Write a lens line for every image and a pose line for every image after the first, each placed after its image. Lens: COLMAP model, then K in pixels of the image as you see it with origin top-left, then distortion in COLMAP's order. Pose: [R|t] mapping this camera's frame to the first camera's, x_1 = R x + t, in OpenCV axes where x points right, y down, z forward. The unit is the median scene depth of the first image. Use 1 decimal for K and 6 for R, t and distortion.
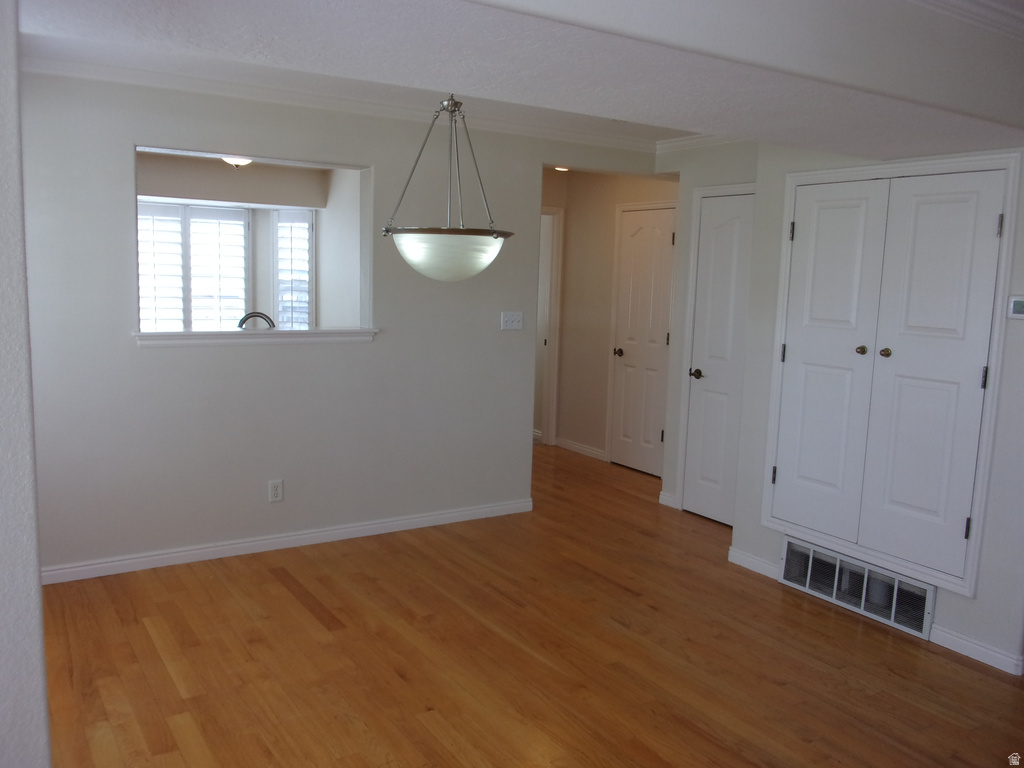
lens RADIAL K [[856.6, 0, 489.2], [0, 856.6, 371.5], [0, 0, 1]] dist [0.043422, -0.060583]
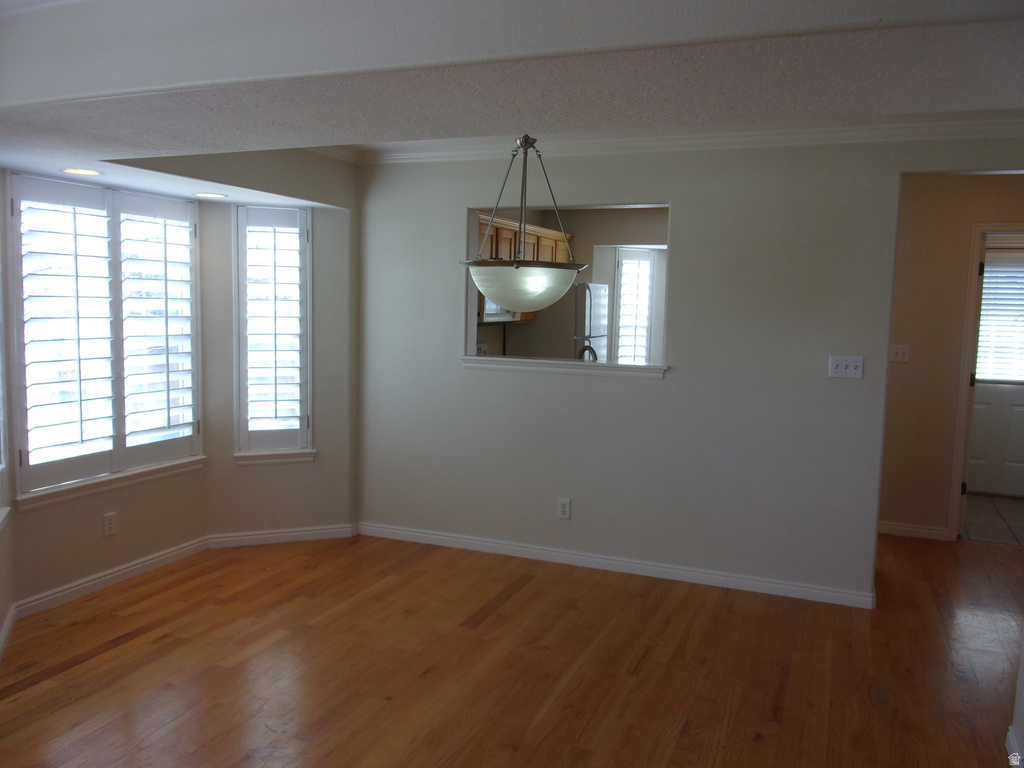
lens RADIAL K [[856.6, 0, 501.4], [0, 856.6, 374.8], [0, 0, 1]] dist [0.043422, -0.060583]
pose [[0.580321, 0.058436, -0.812289, 0.577773], [-0.100234, 0.994964, -0.000032, -0.021454], [0.808196, 0.081438, 0.583255, 0.291604]]
